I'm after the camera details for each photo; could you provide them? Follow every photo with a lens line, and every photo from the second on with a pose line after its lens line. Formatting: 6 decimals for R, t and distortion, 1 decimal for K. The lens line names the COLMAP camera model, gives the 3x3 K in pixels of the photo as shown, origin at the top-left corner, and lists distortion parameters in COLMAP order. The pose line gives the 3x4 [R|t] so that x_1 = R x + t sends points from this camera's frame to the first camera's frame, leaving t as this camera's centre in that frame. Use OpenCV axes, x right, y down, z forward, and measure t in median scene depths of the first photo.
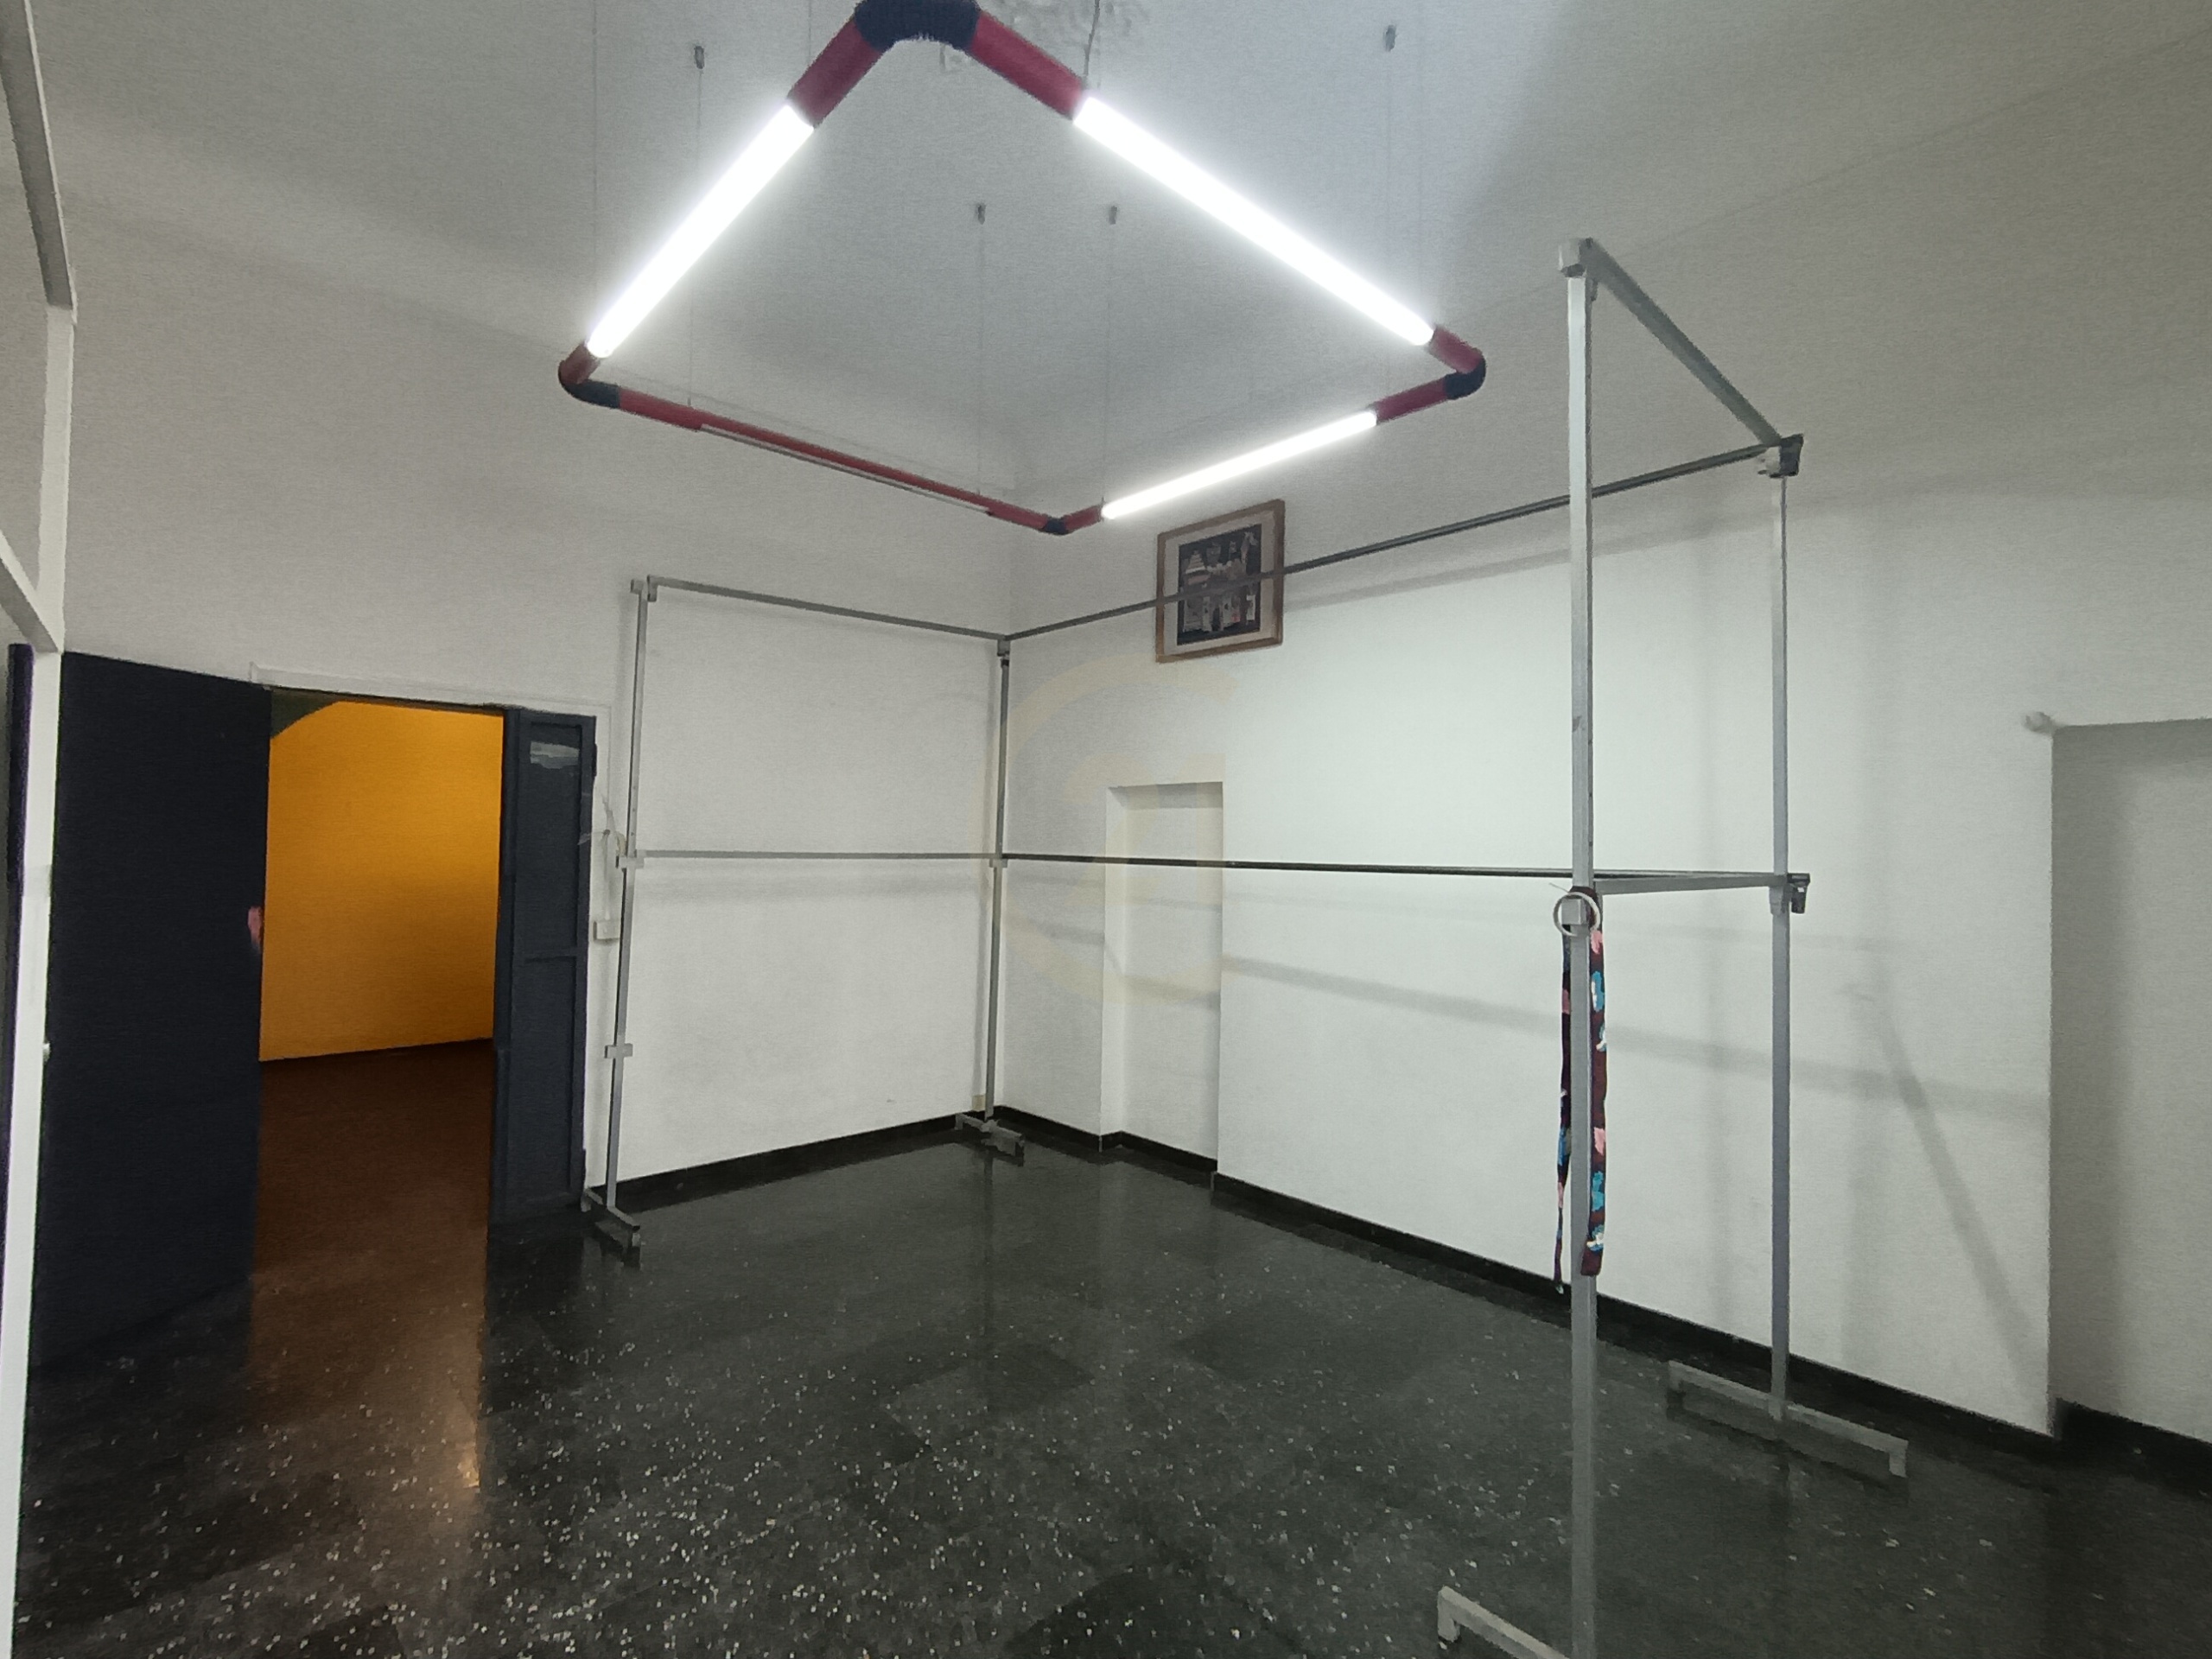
lens RADIAL K [[1044.0, 0, 1097.0], [0, 1044.0, 829.1], [0, 0, 1]] dist [-0.000420, 0.004276]
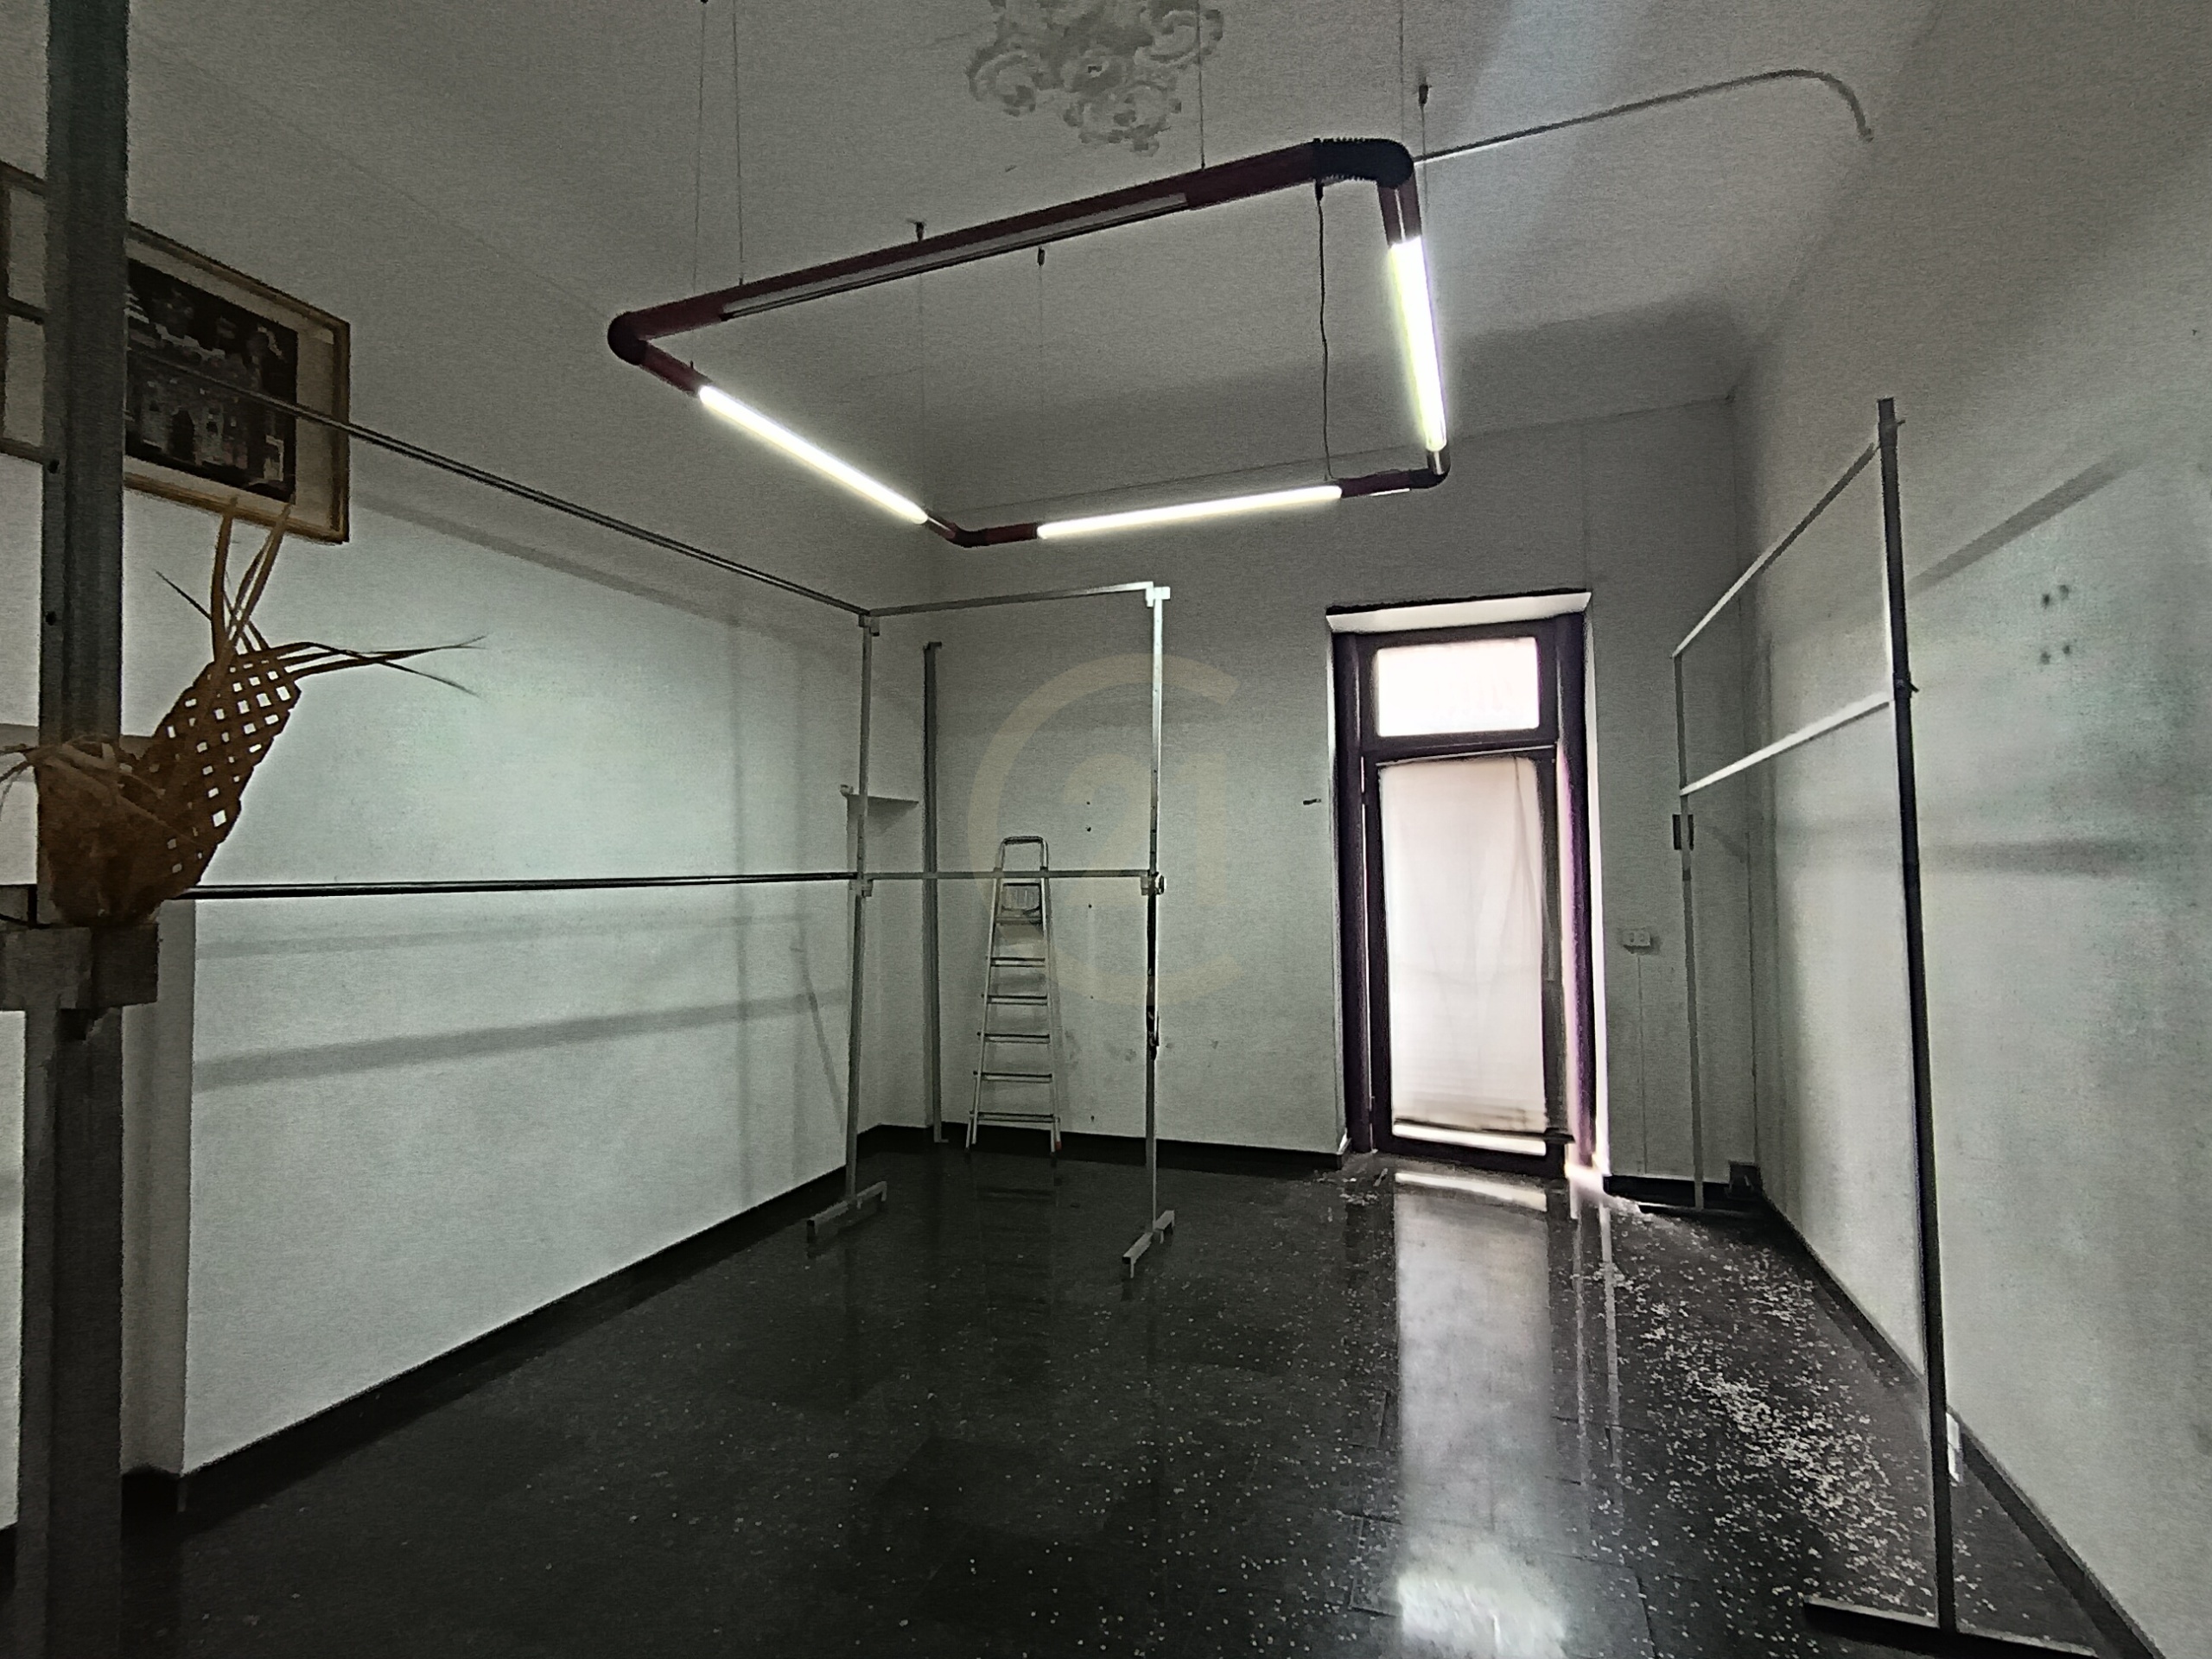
lens RADIAL K [[1044.0, 0, 1097.0], [0, 1044.0, 829.1], [0, 0, 1]] dist [-0.000420, 0.004276]
pose [[-0.436703, 0.014809, 0.899484, -0.669686], [-0.014732, 0.999613, -0.023610, 0.005672], [-0.899485, -0.023562, -0.436316, 0.951350]]
